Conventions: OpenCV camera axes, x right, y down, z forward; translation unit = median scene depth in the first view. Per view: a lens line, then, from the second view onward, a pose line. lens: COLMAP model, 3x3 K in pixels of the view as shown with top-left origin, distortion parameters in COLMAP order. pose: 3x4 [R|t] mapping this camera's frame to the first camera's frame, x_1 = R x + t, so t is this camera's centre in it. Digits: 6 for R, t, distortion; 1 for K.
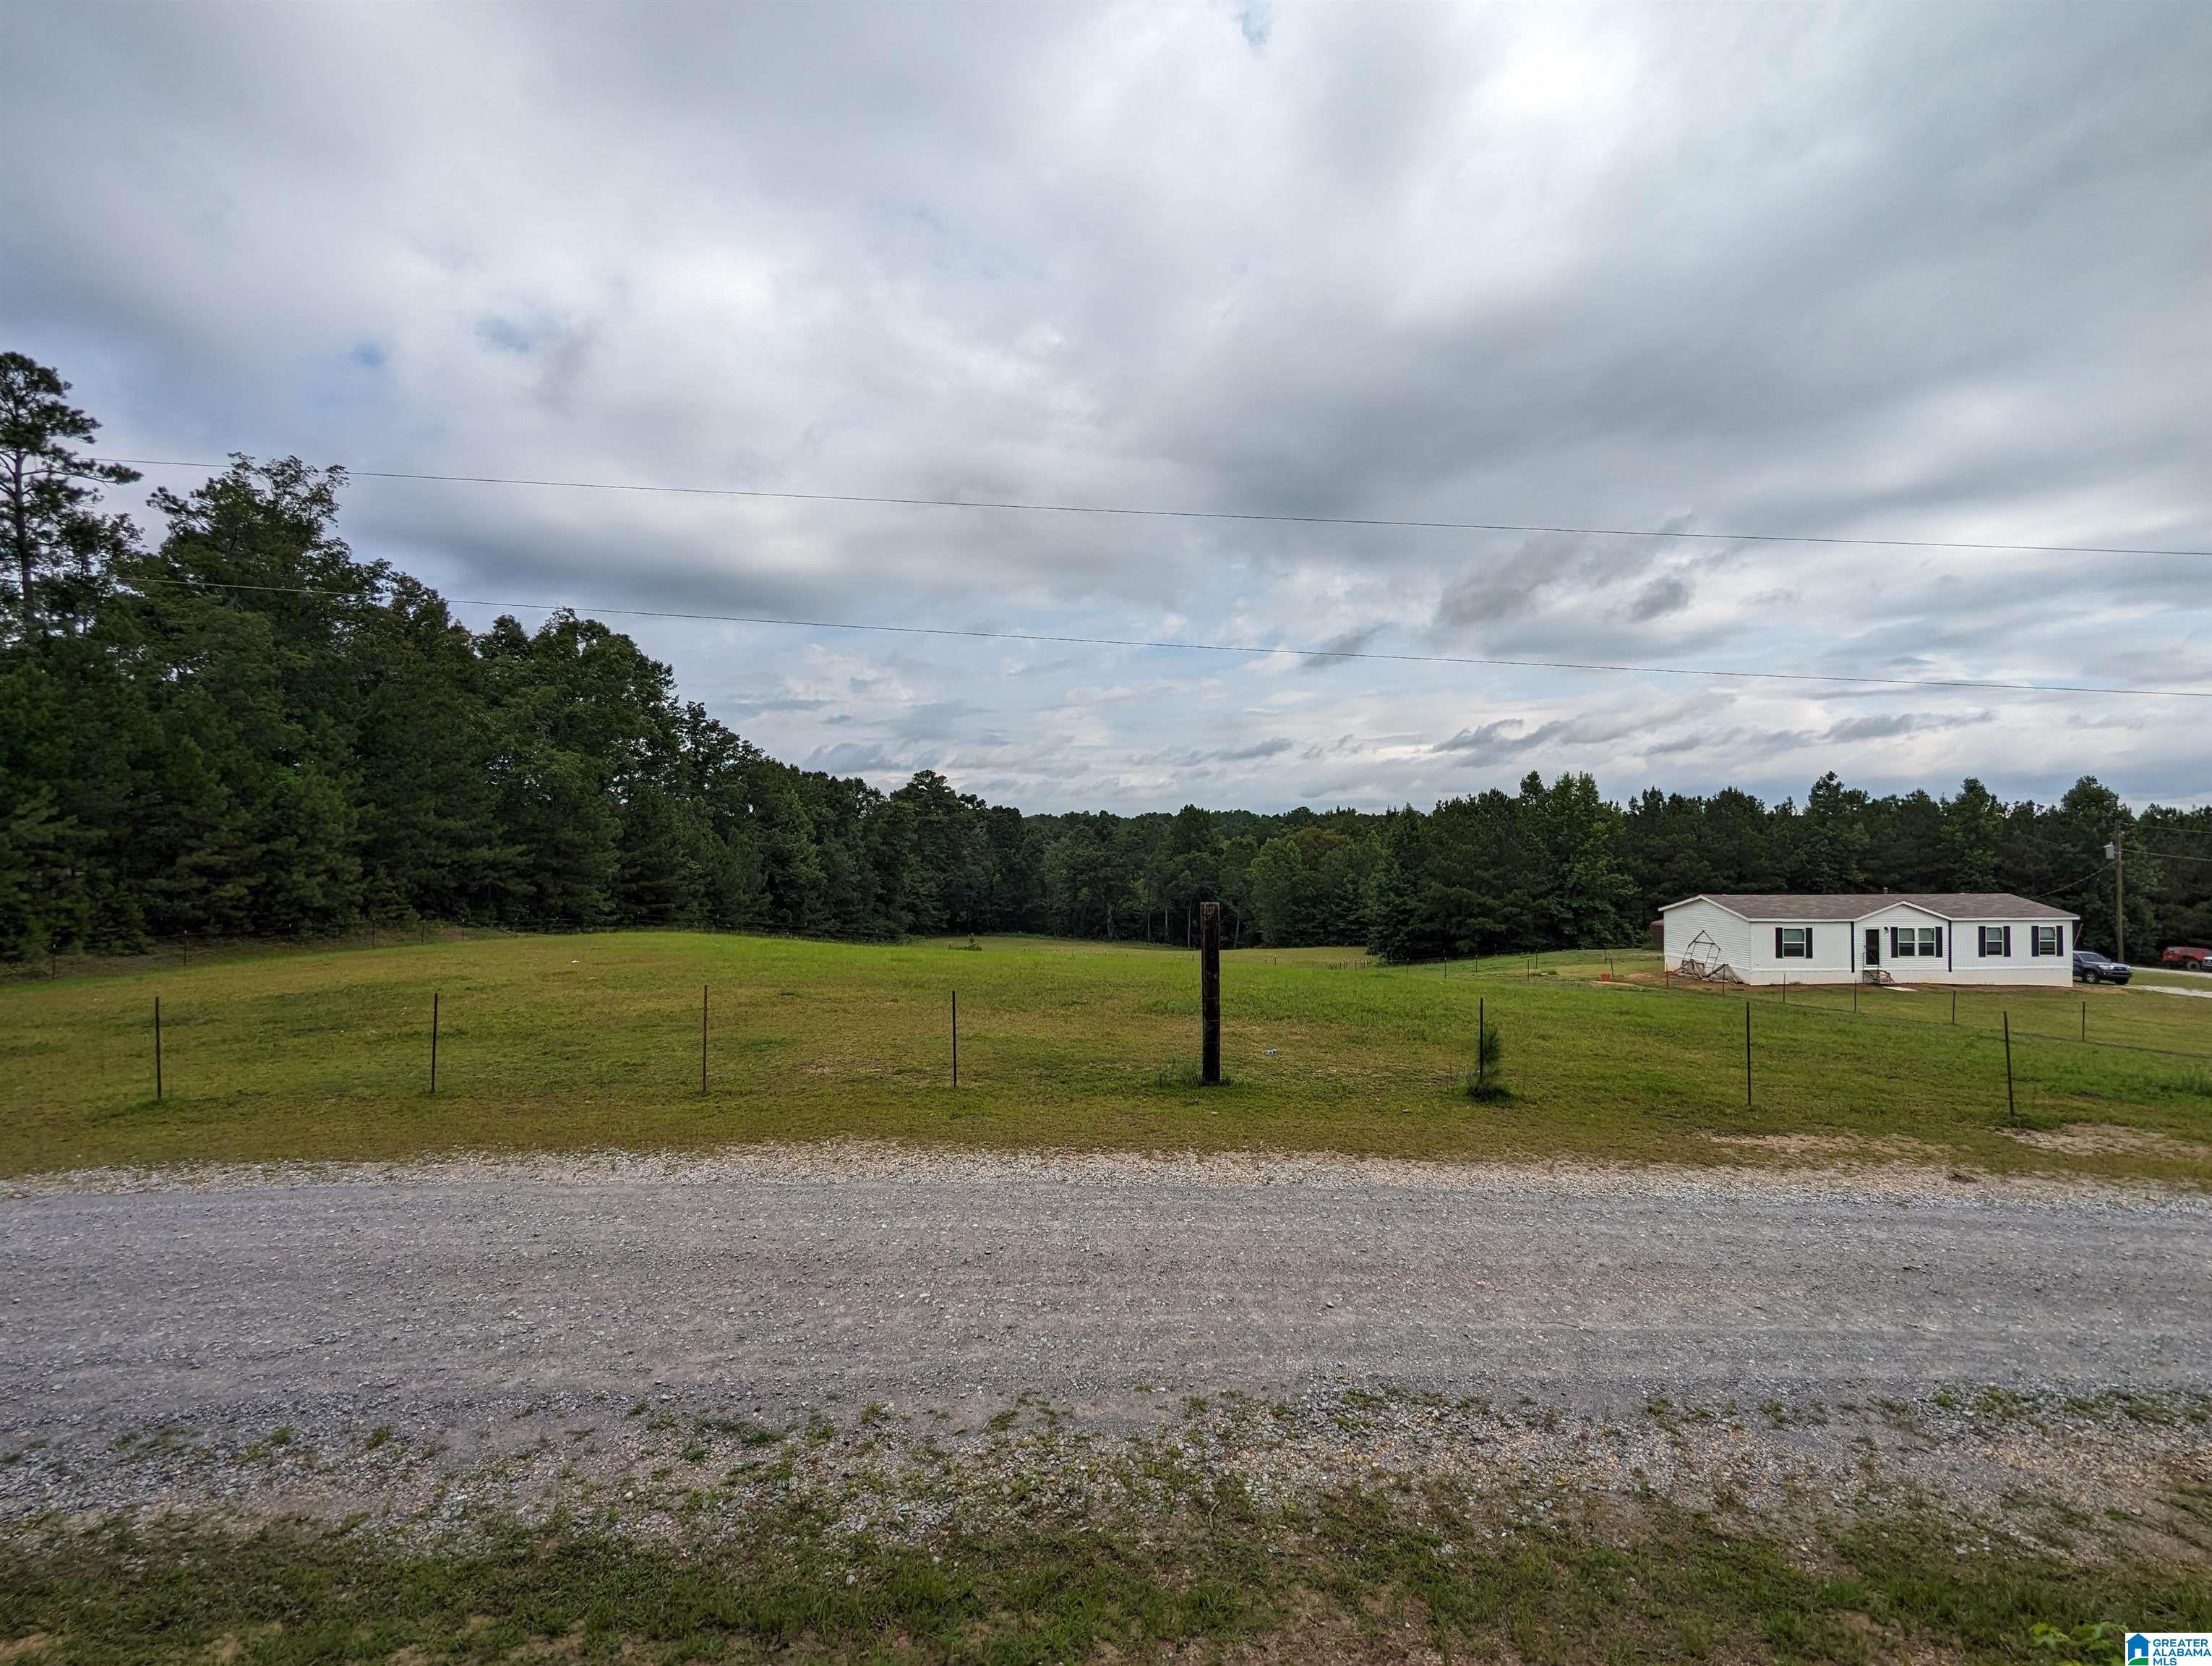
lens RADIAL K [[1064.4, 0, 1124.2], [0, 1064.4, 852.7], [0, 0, 1]] dist [0.006867, -0.000327]
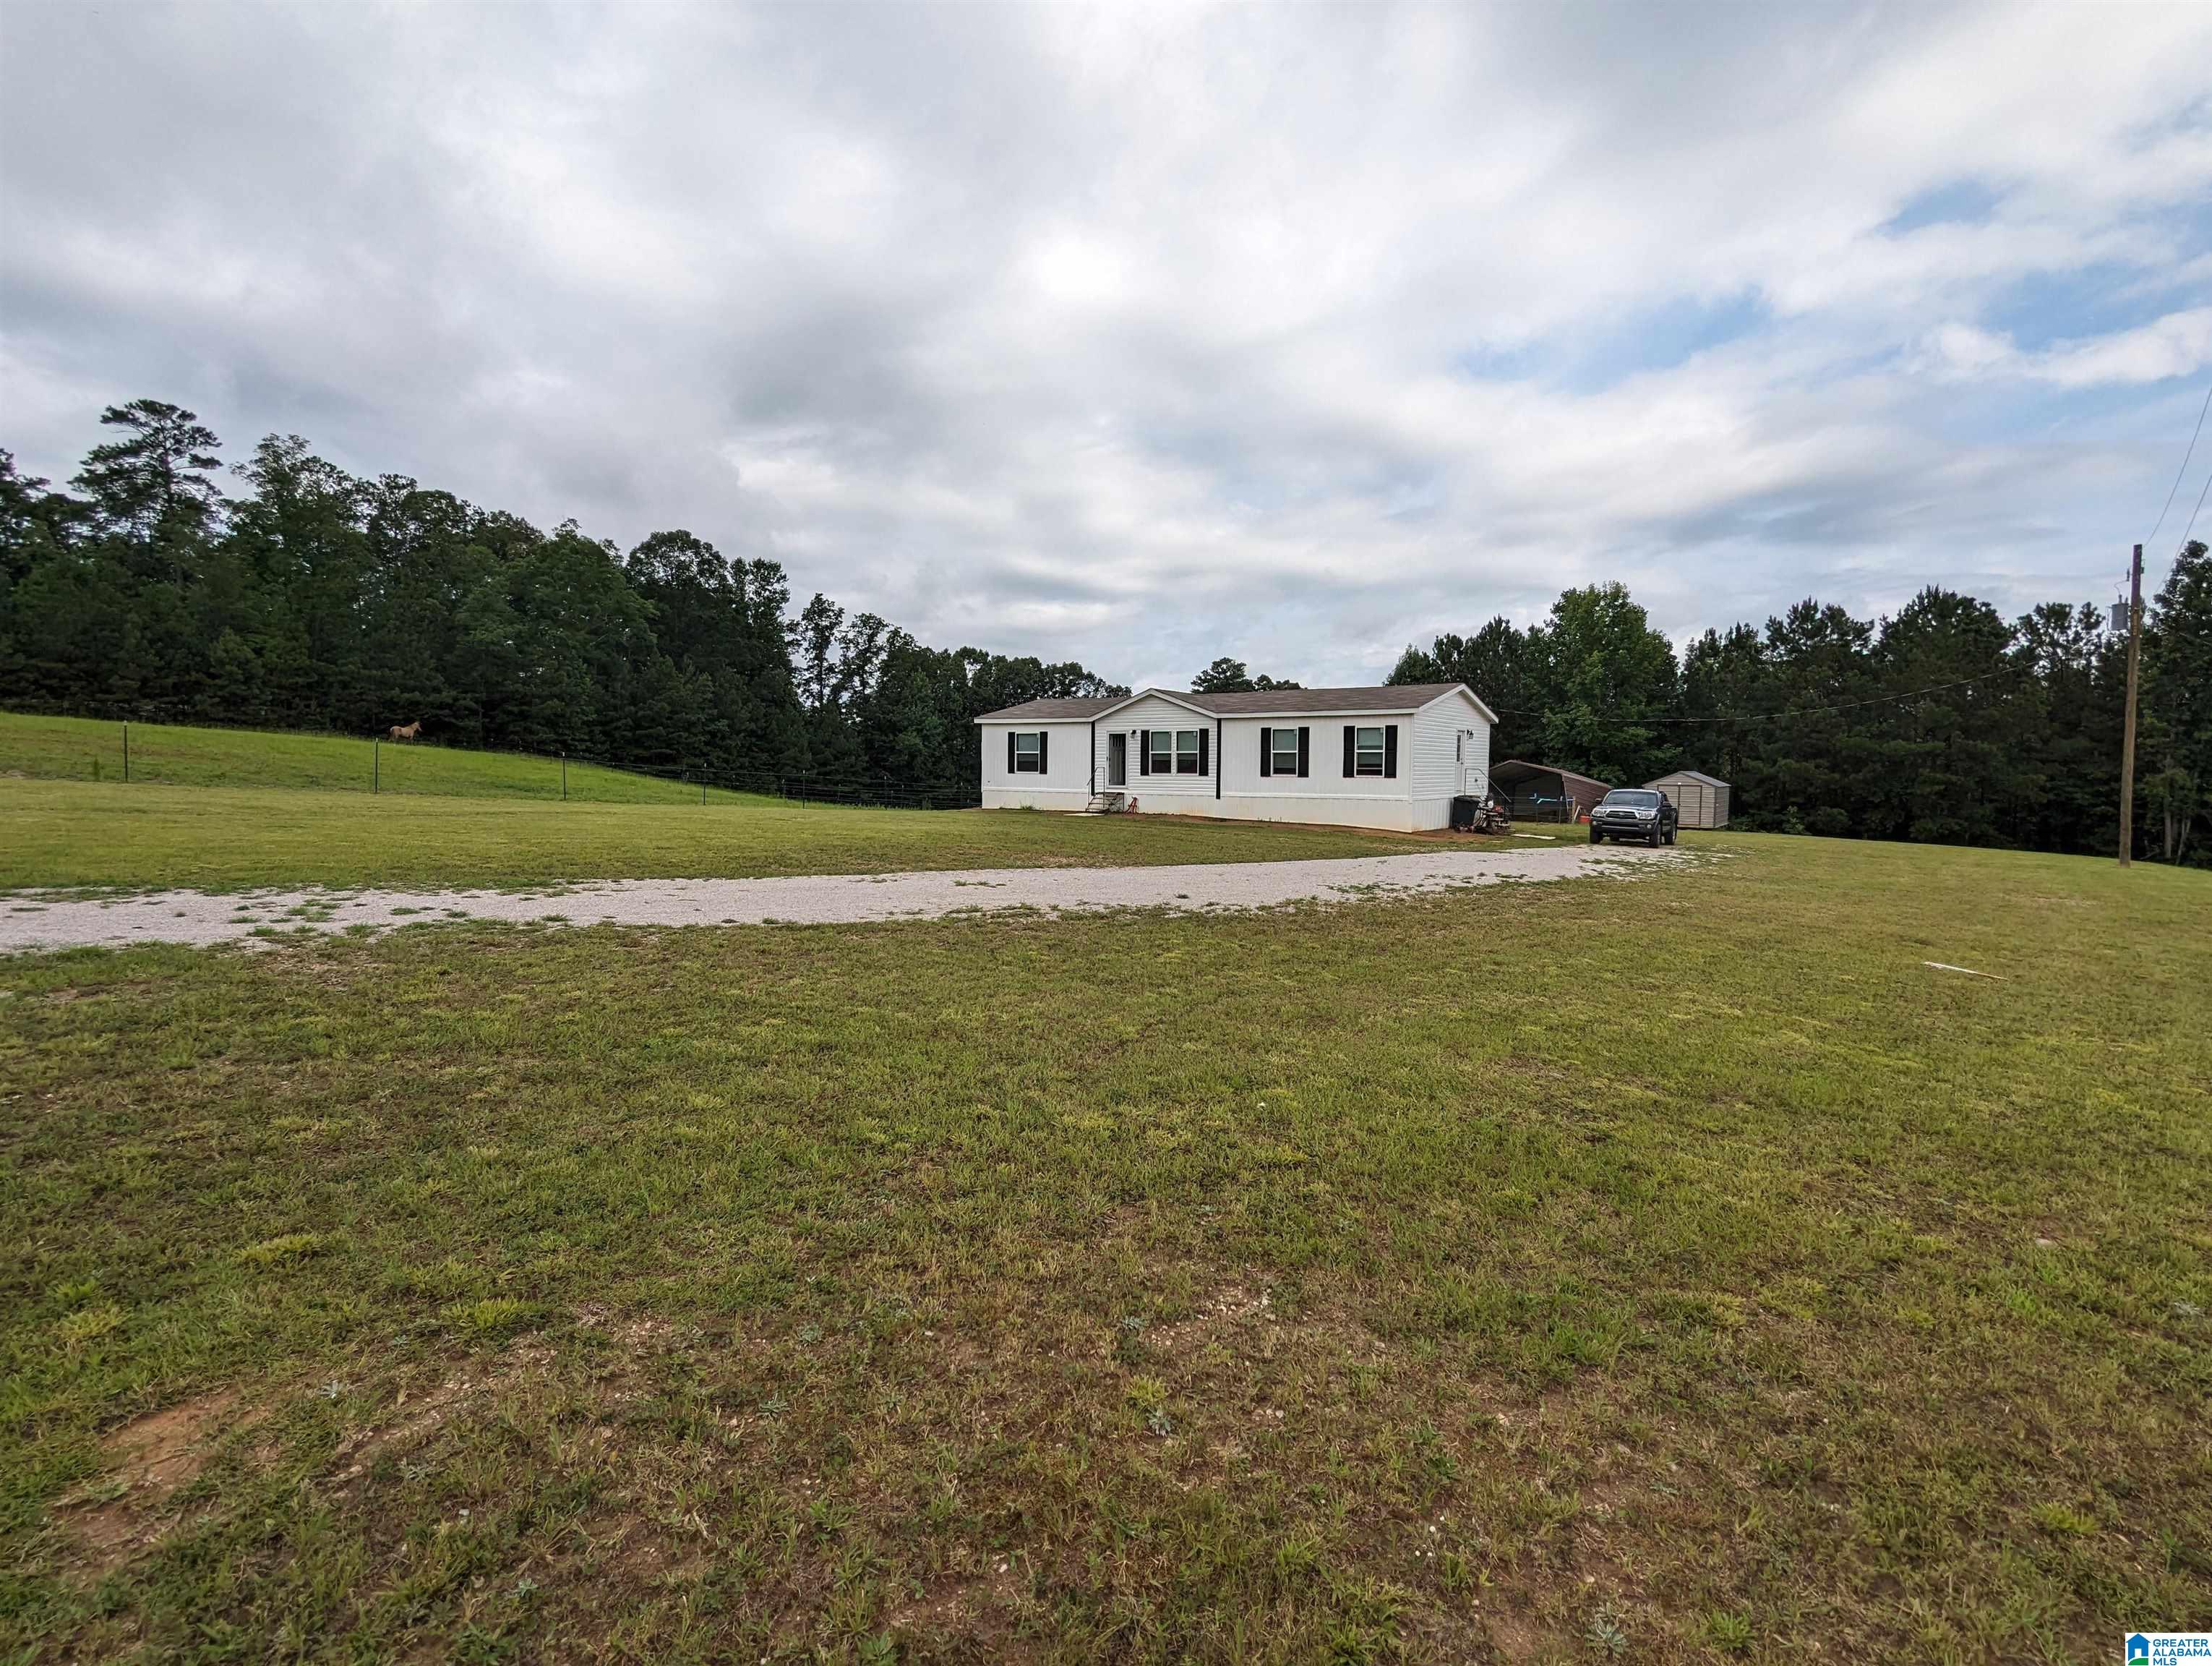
lens RADIAL K [[1064.4, 0, 1102.3], [0, 1064.4, 819.3], [0, 0, 1]] dist [0.006867, -0.000327]
pose [[0.800128, 0.039957, -0.598497, 0.605877], [-0.014706, 0.998786, 0.047020, 0.052099], [0.599649, -0.028820, 0.799744, 0.246956]]
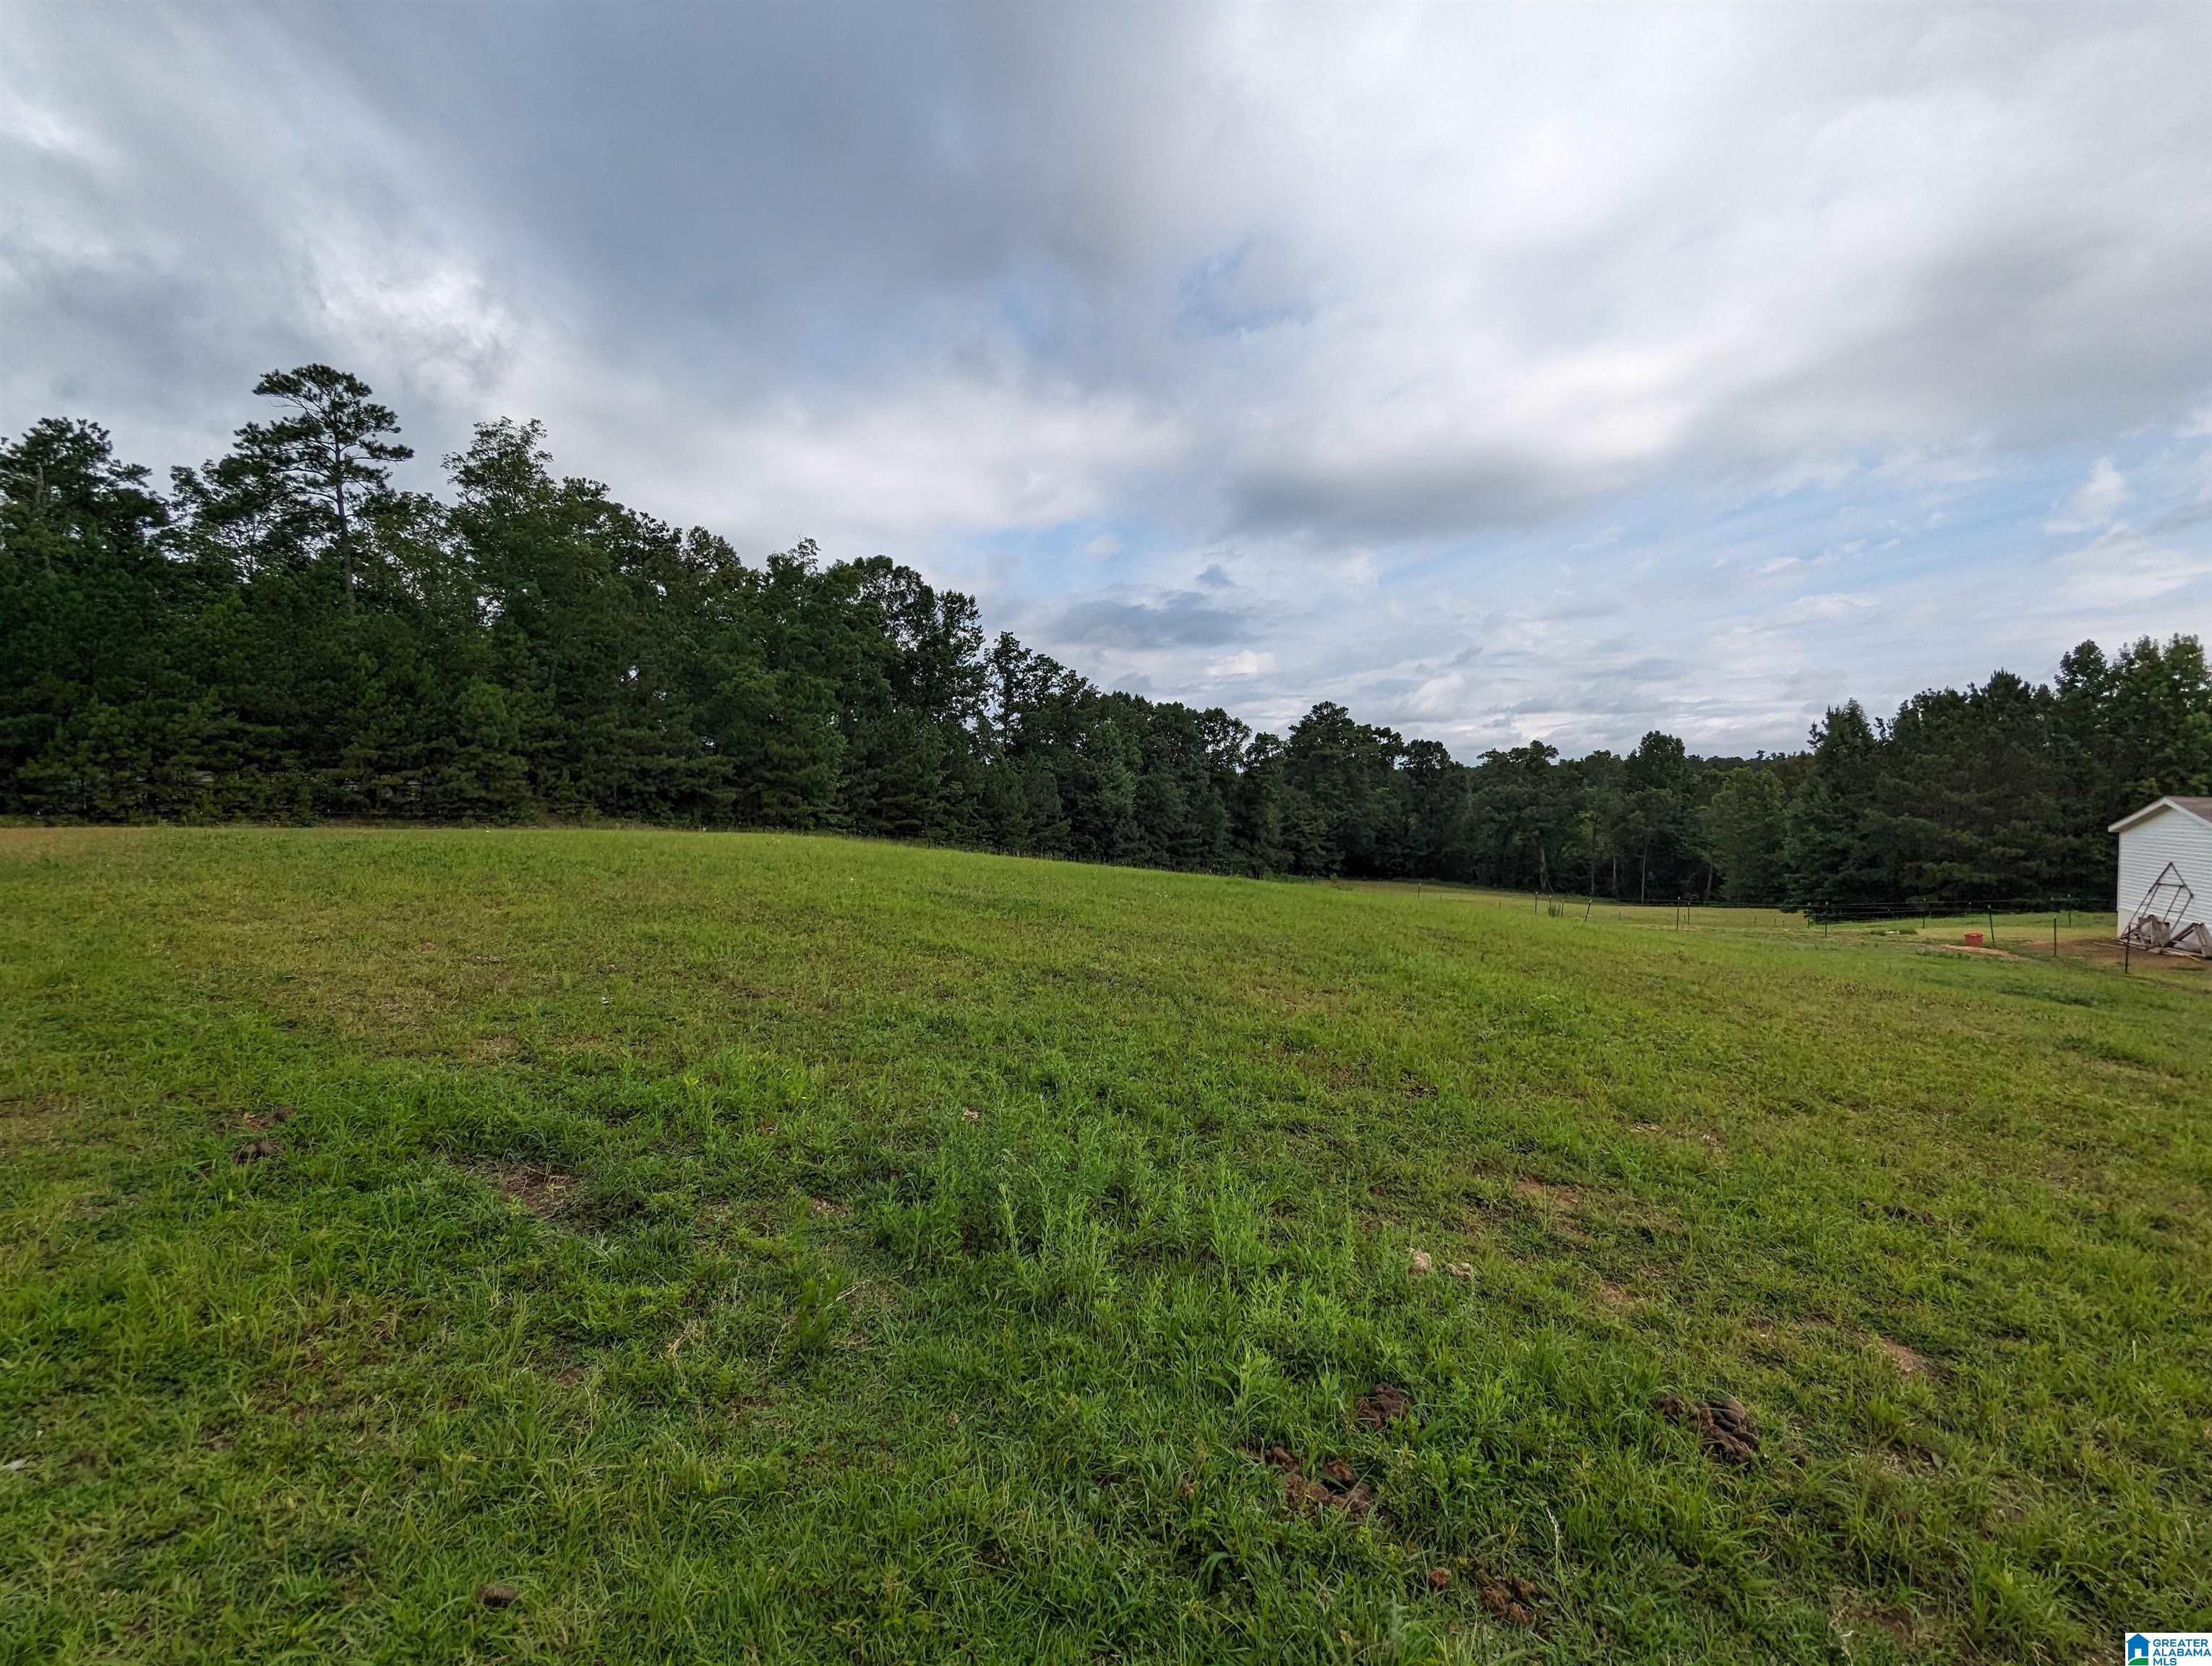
lens RADIAL K [[1064.4, 0, 1111.5], [0, 1064.4, 833.8], [0, 0, 1]] dist [0.006867, -0.000327]
pose [[0.873296, 0.016203, -0.486921, 0.201172], [-0.003814, 0.999644, 0.026425, 0.027368], [0.487175, -0.021220, 0.873046, 0.156755]]
